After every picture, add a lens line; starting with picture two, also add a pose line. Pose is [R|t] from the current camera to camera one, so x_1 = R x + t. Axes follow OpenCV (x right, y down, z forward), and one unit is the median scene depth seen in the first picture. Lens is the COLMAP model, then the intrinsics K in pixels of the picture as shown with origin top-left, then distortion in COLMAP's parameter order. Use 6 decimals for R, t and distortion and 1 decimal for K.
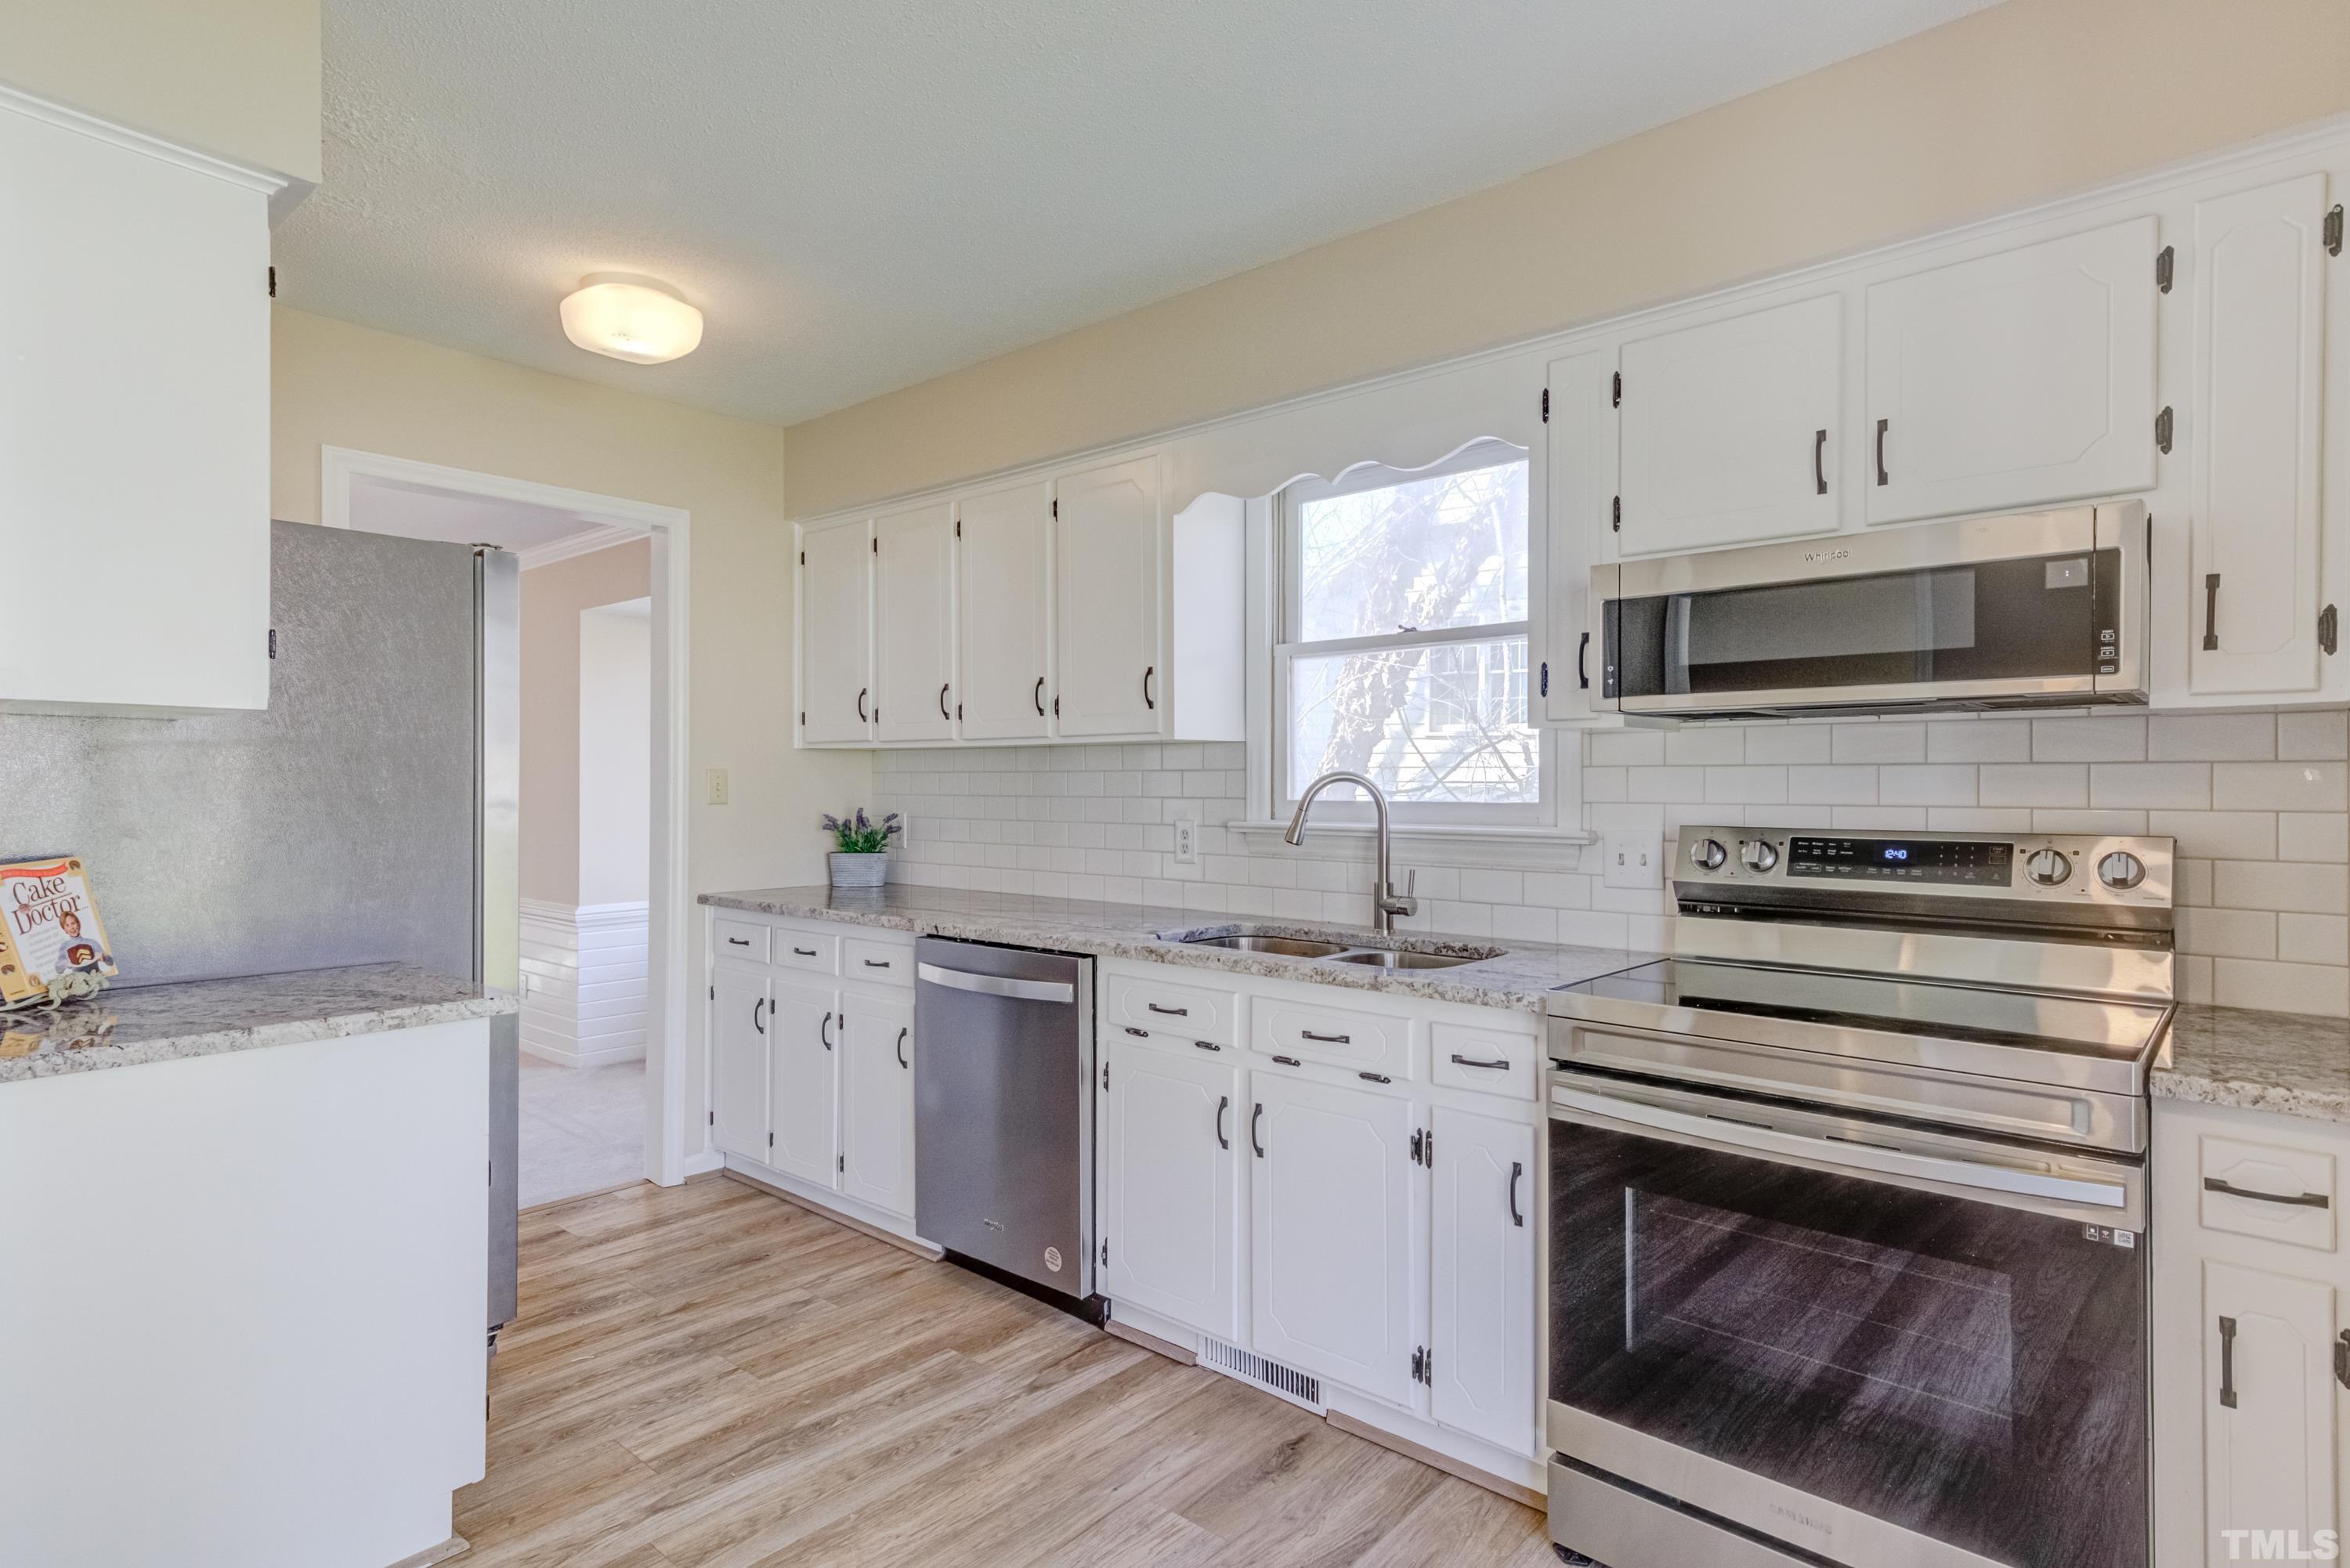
lens RADIAL K [[1190.2, 0, 1178.8], [0, 1190.2, 787.9], [0, 0, 1]] dist [0.012035, -0.000637]
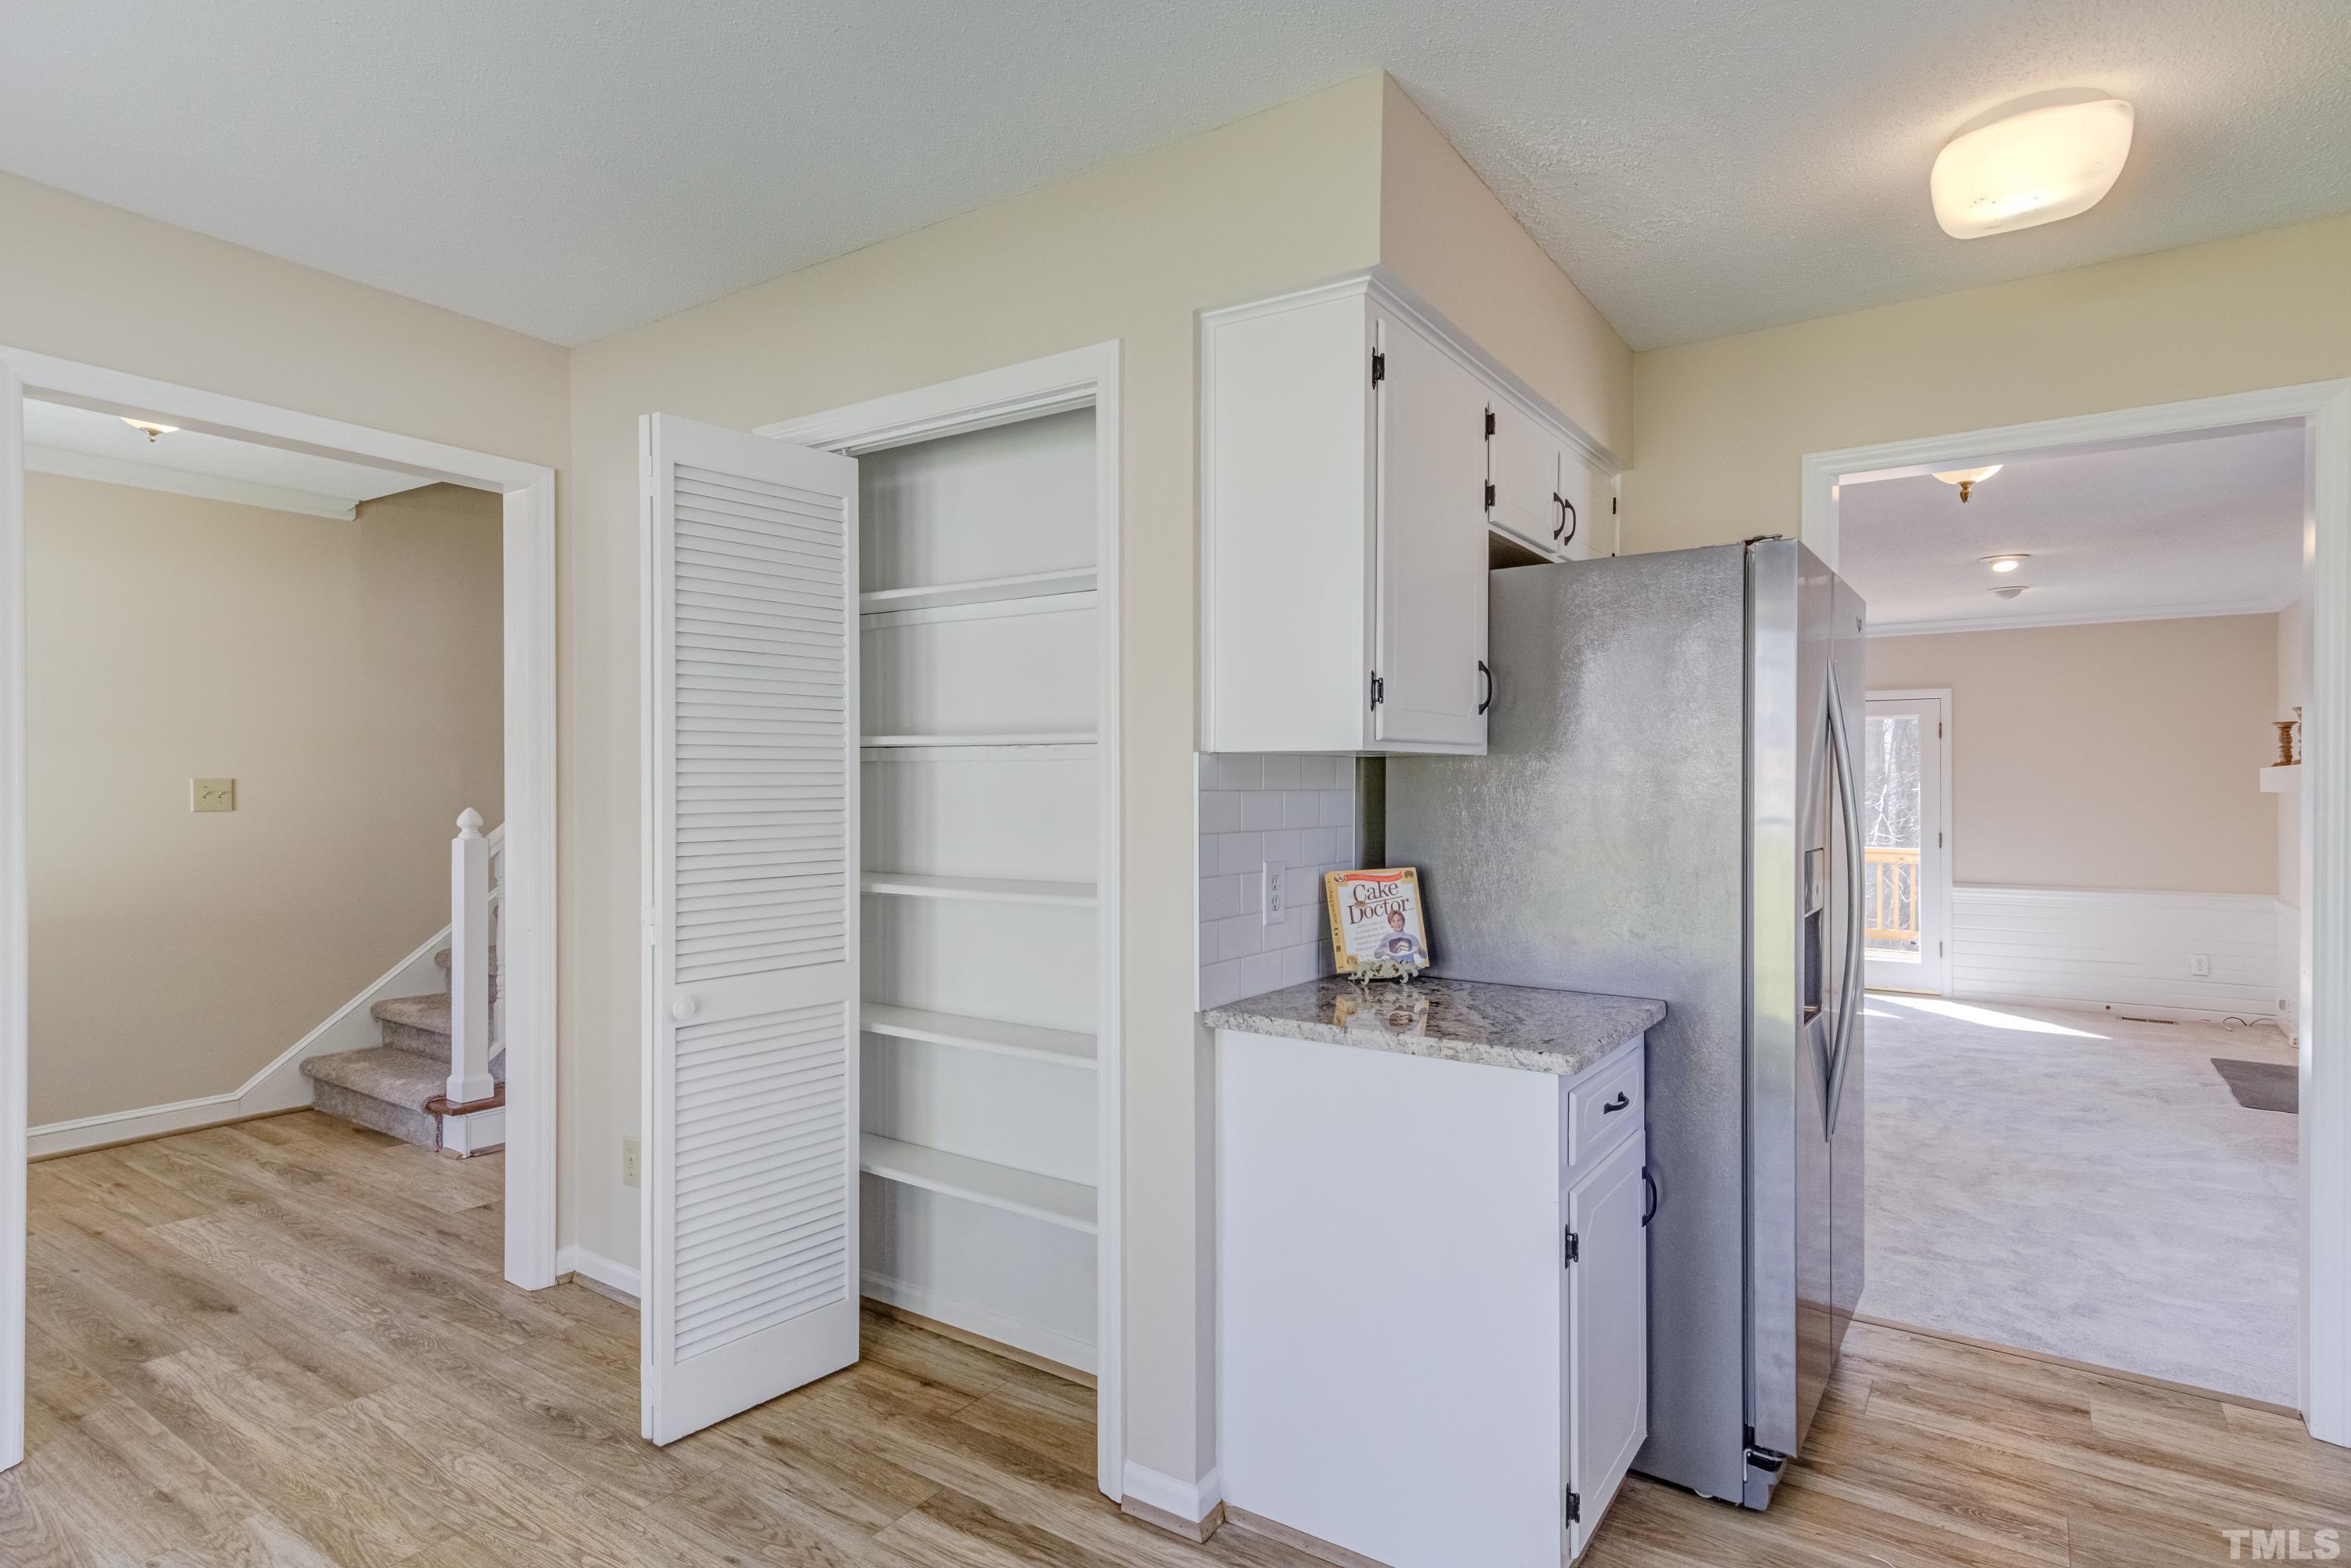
lens RADIAL K [[1190.8, 0, 1179.3], [0, 1190.8, 787.9], [0, 0, 1]] dist [0.012035, -0.000637]
pose [[0.108551, -0.003254, -0.994086, 0.304895], [-0.005499, 0.999977, -0.003874, -0.020735], [0.994076, 0.005887, 0.108531, 0.638652]]
